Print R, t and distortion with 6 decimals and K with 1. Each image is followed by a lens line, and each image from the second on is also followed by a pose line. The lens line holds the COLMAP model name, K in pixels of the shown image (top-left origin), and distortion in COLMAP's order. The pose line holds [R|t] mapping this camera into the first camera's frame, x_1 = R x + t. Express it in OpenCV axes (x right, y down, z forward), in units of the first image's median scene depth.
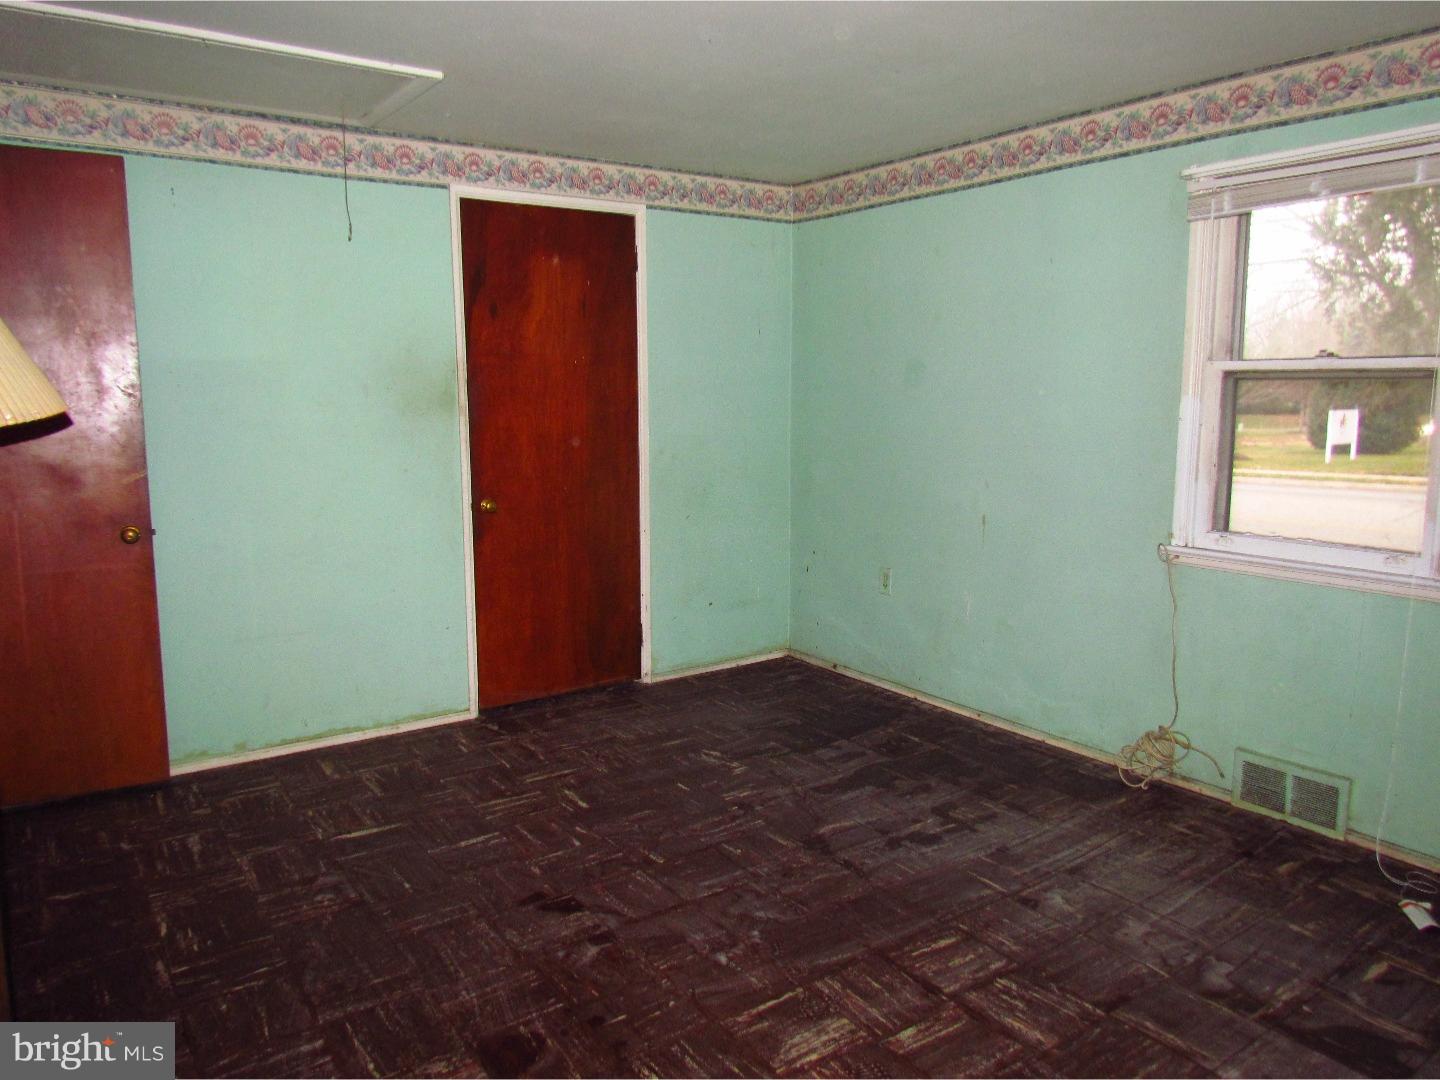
lens RADIAL K [[1008.9, 0, 713.0], [0, 1008.9, 544.7], [0, 0, 1]] dist [-0.035881, 0.002134]
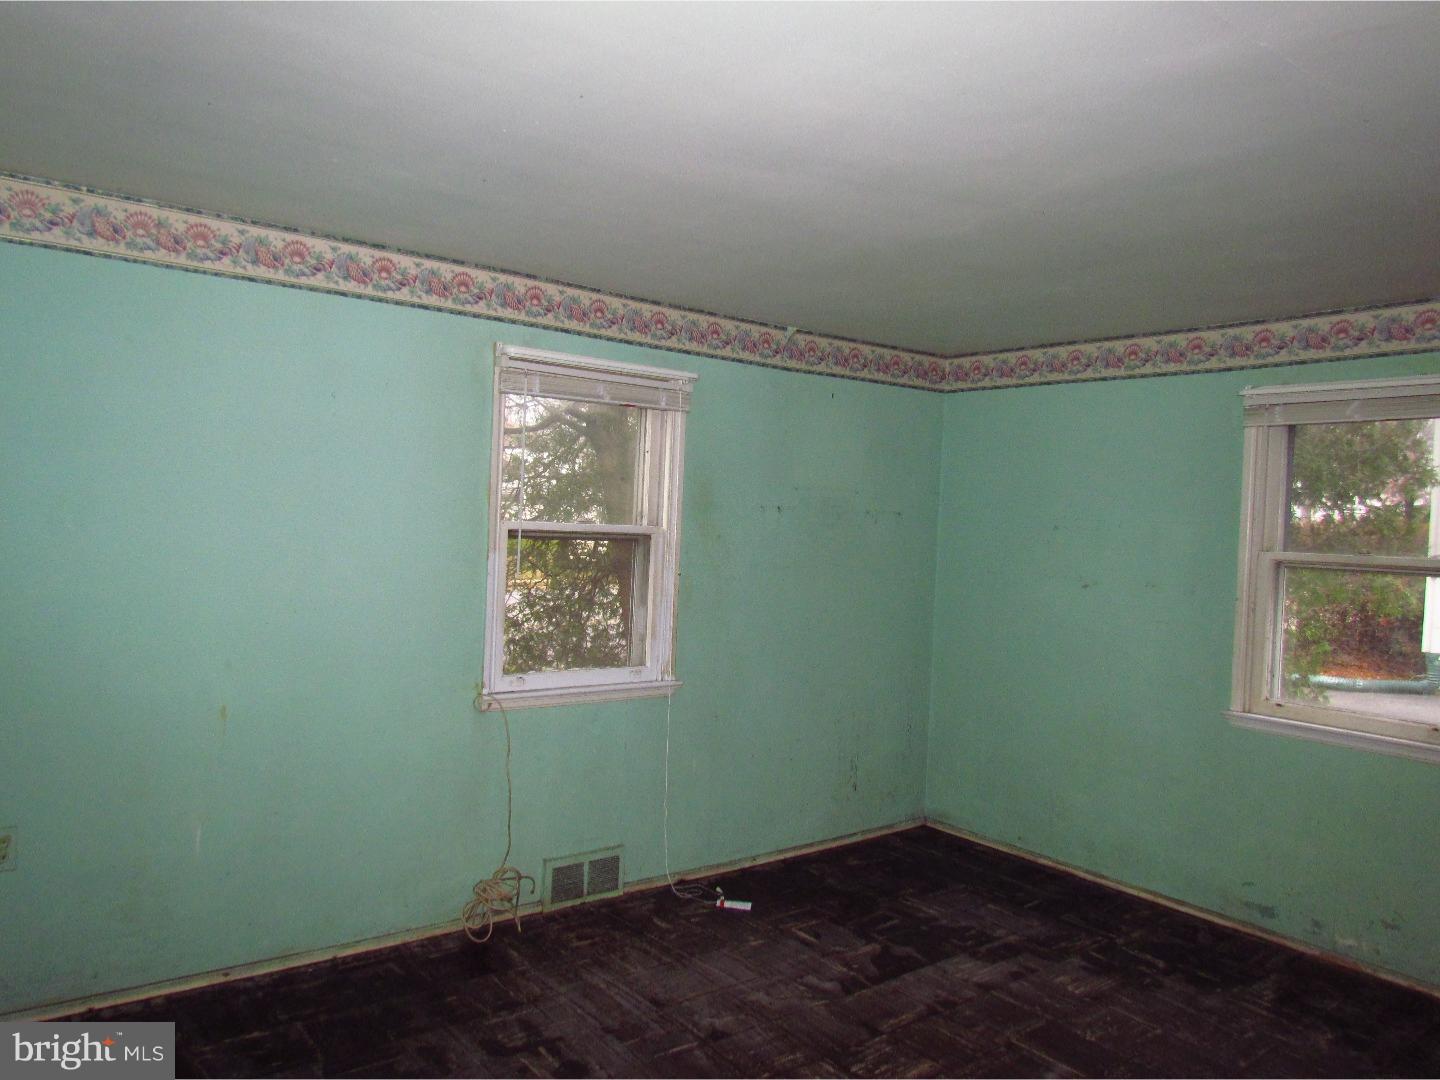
lens RADIAL K [[1008.9, 0, 713.0], [0, 1008.9, 544.7], [0, 0, 1]] dist [-0.035881, 0.002134]
pose [[-0.056094, -0.014407, 0.998322, -0.652676], [0.110044, 0.993715, 0.020524, -0.163096], [-0.992343, 0.111011, -0.054156, 0.884178]]
